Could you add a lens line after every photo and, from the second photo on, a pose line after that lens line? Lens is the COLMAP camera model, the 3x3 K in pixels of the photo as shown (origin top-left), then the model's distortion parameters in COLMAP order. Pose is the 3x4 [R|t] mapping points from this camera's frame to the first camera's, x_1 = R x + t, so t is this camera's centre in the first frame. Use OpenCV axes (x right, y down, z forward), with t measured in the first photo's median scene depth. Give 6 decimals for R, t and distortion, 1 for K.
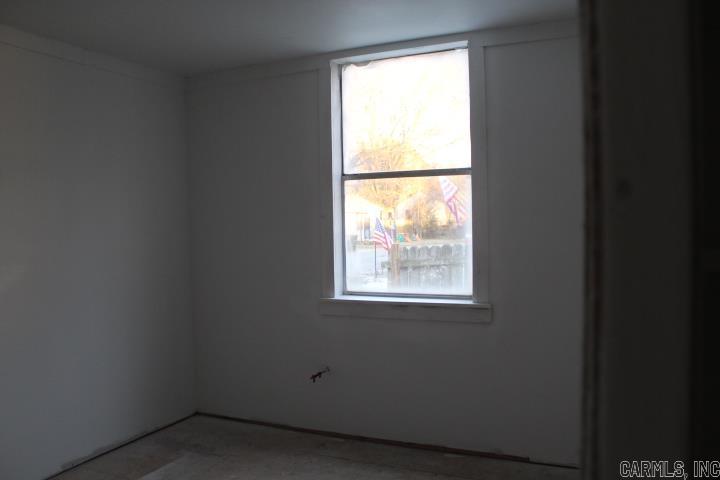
lens RADIAL K [[603.5, 0, 360.9], [0, 603.5, 237.1], [0, 0, 1]] dist [-0.166593, 0.142281]
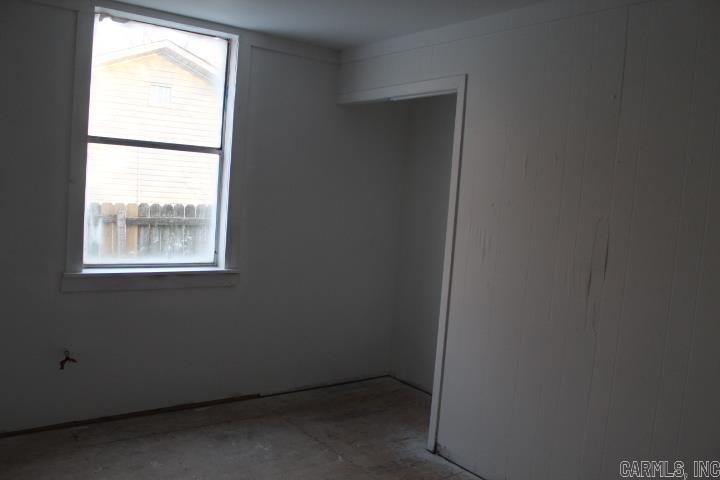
lens RADIAL K [[603.5, 0, 360.1], [0, 603.5, 239.0], [0, 0, 1]] dist [-0.166593, 0.142281]
pose [[0.476942, -0.013357, 0.878833, -0.646282], [-0.047685, 0.998019, 0.041047, -0.005107], [-0.877640, -0.061485, 0.475360, 0.229648]]
